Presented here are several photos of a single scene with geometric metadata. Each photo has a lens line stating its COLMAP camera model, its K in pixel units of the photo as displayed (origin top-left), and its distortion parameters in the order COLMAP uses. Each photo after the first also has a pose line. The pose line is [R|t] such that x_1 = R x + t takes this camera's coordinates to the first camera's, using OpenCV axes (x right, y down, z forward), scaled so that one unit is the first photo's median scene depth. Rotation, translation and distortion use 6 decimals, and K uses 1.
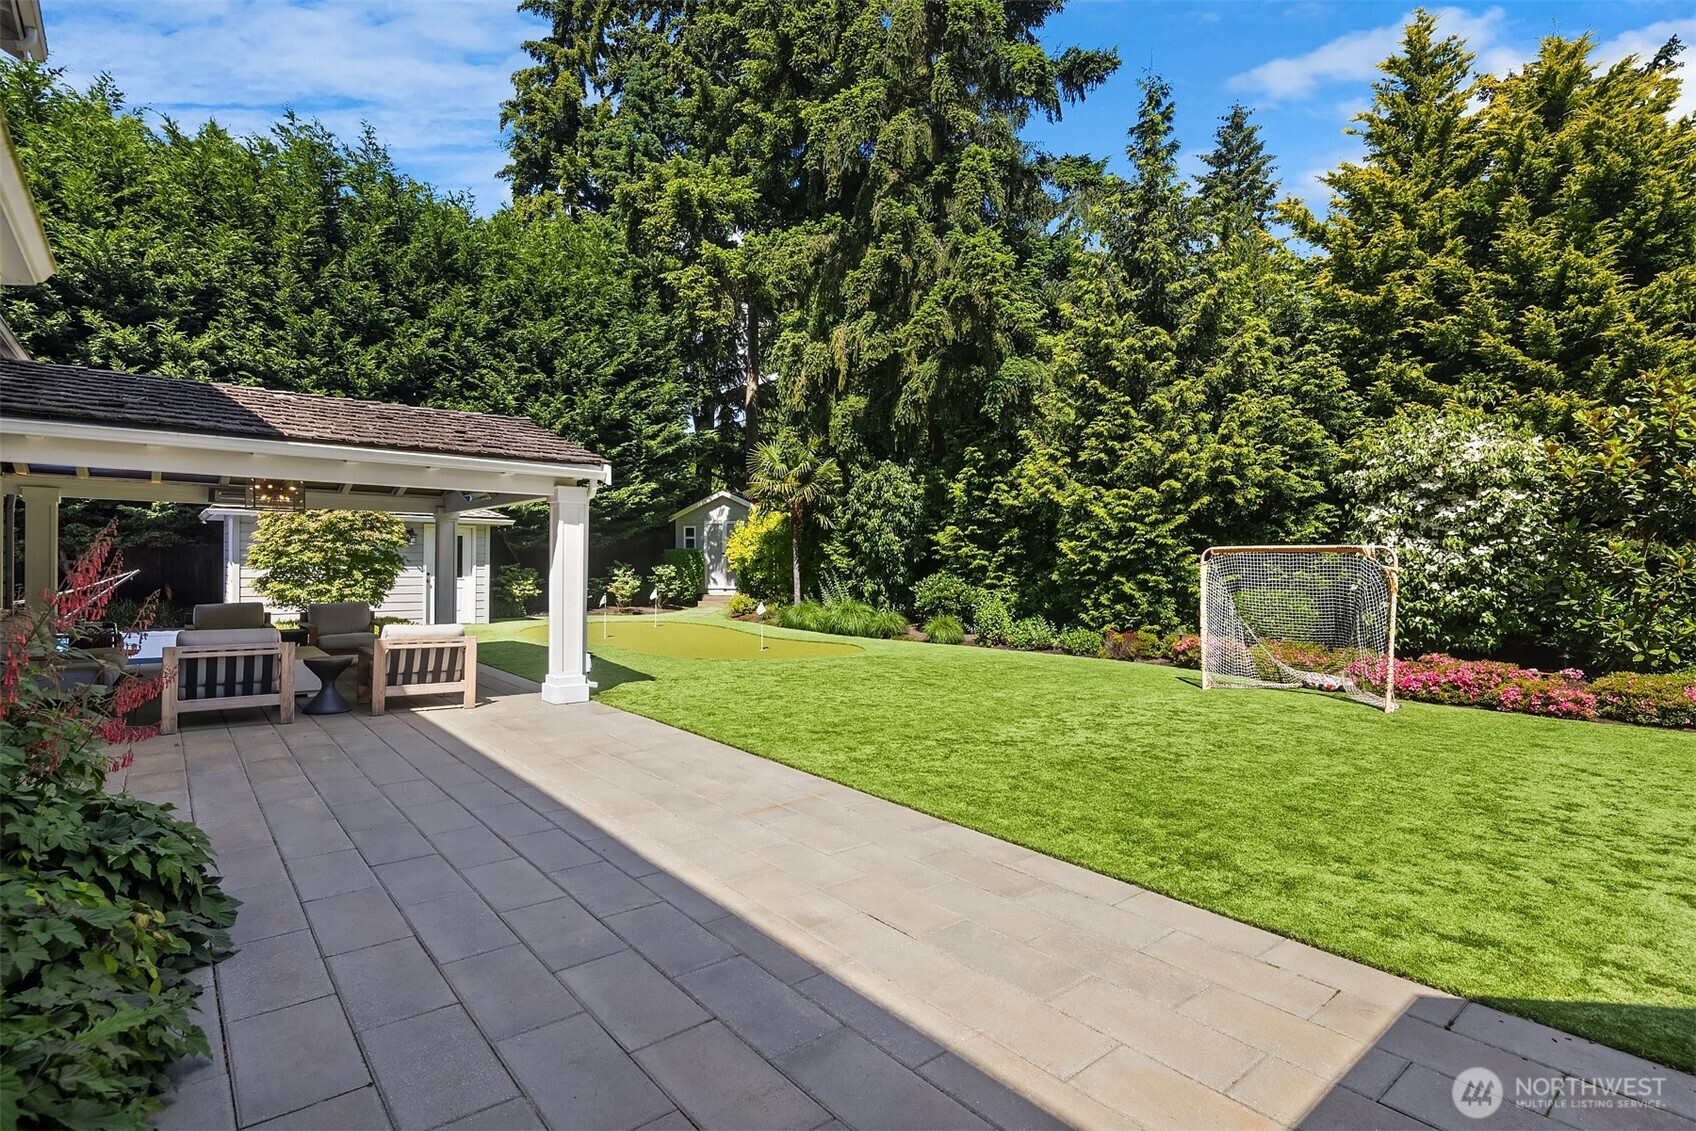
lens RADIAL K [[815.5, 0, 848.0], [0, 815.5, 565.5], [0, 0, 1]] dist [0.001154, 0.000261]
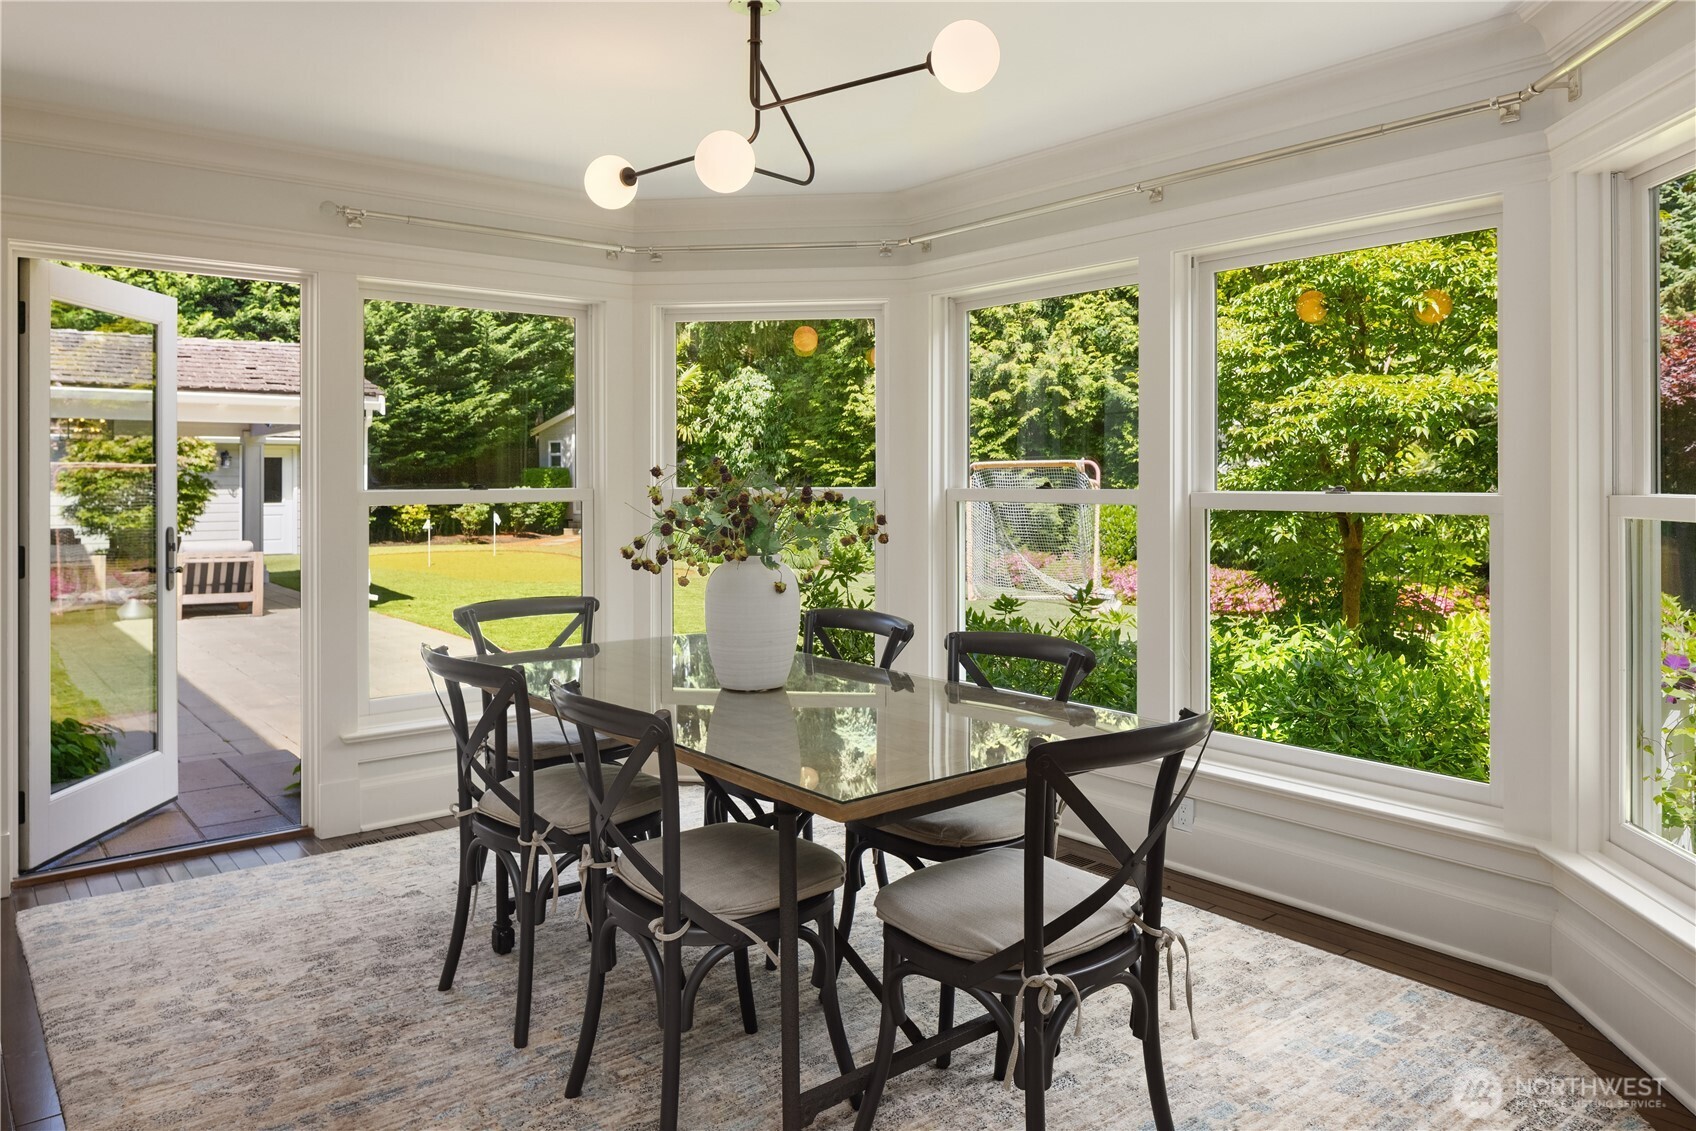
lens RADIAL K [[1143.1, 0, 831.4], [0, 1143.1, 481.3], [0, 0, 1]] dist [-0.004882, -0.003475]
pose [[0.999610, -0.012354, -0.025062, 0.210035], [0.012282, 0.999920, -0.003034, 0.002151], [0.025098, 0.002725, 0.999681, -0.316087]]
